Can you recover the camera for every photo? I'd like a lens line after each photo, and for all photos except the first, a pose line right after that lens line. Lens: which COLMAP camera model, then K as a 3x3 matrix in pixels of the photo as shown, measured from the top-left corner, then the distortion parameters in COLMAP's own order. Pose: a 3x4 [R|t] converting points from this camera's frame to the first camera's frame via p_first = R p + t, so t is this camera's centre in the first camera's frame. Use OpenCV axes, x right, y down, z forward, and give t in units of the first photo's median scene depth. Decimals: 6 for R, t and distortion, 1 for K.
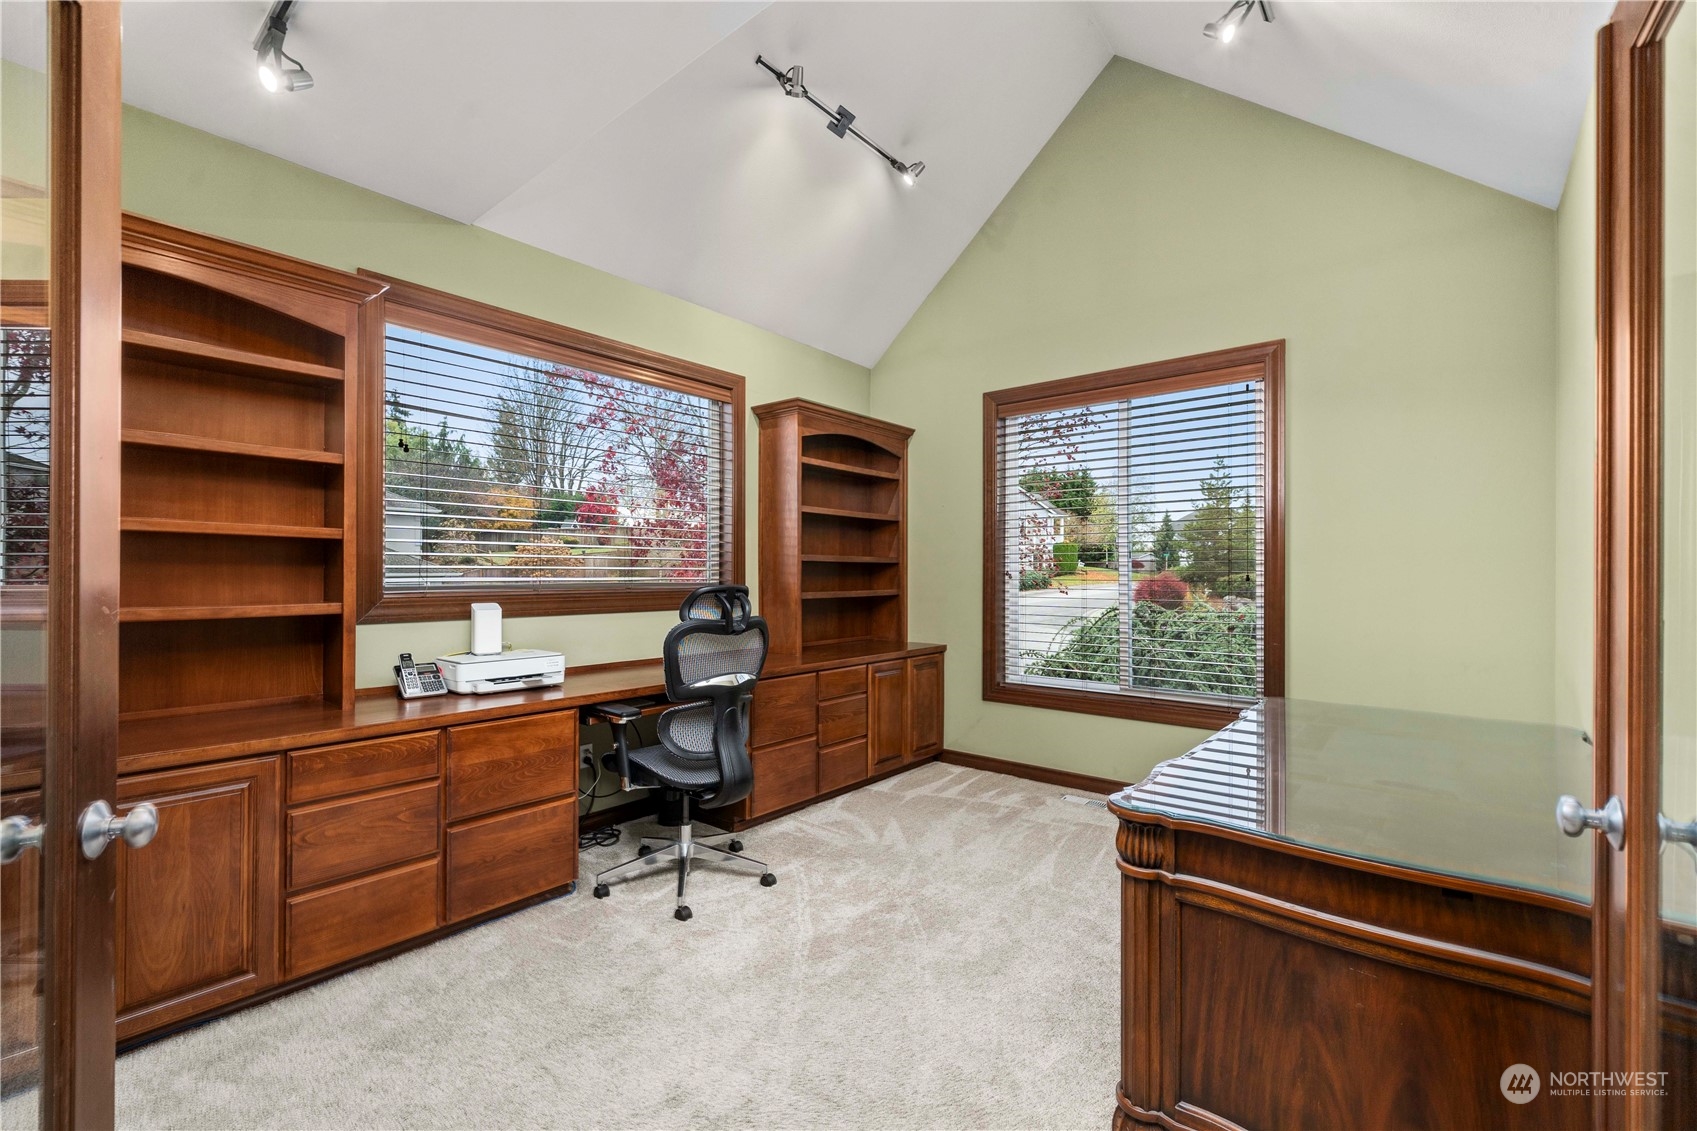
lens RADIAL K [[717.2, 0, 848.5], [0, 717.2, 565.5], [0, 0, 1]] dist [-0.002647, -0.000126]
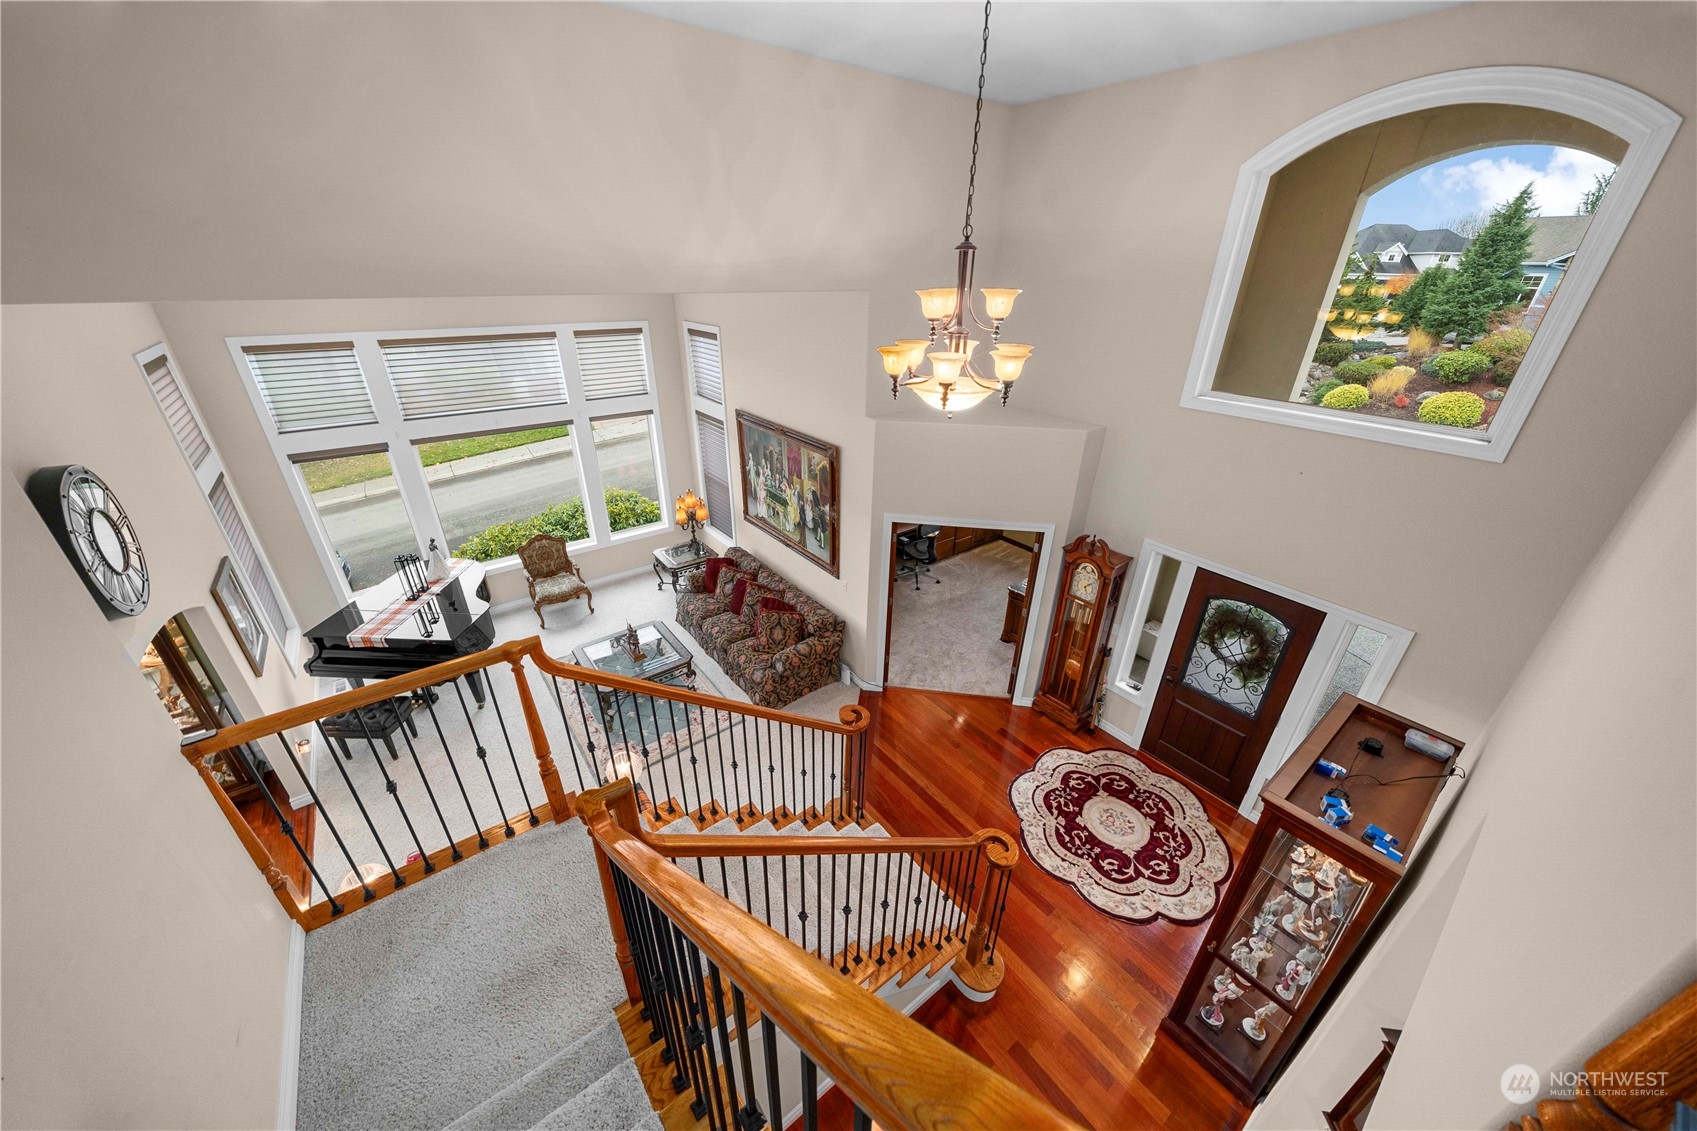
lens RADIAL K [[589.3, 0, 848.5], [0, 589.3, 565.5], [0, 0, 1]] dist [-0.013492, -0.000092]
pose [[0.976357, 0.104668, -0.189131, 0.001636], [-0.006555, 0.888885, 0.458084, -0.928629], [0.216063, -0.446014, 0.868555, -1.544282]]
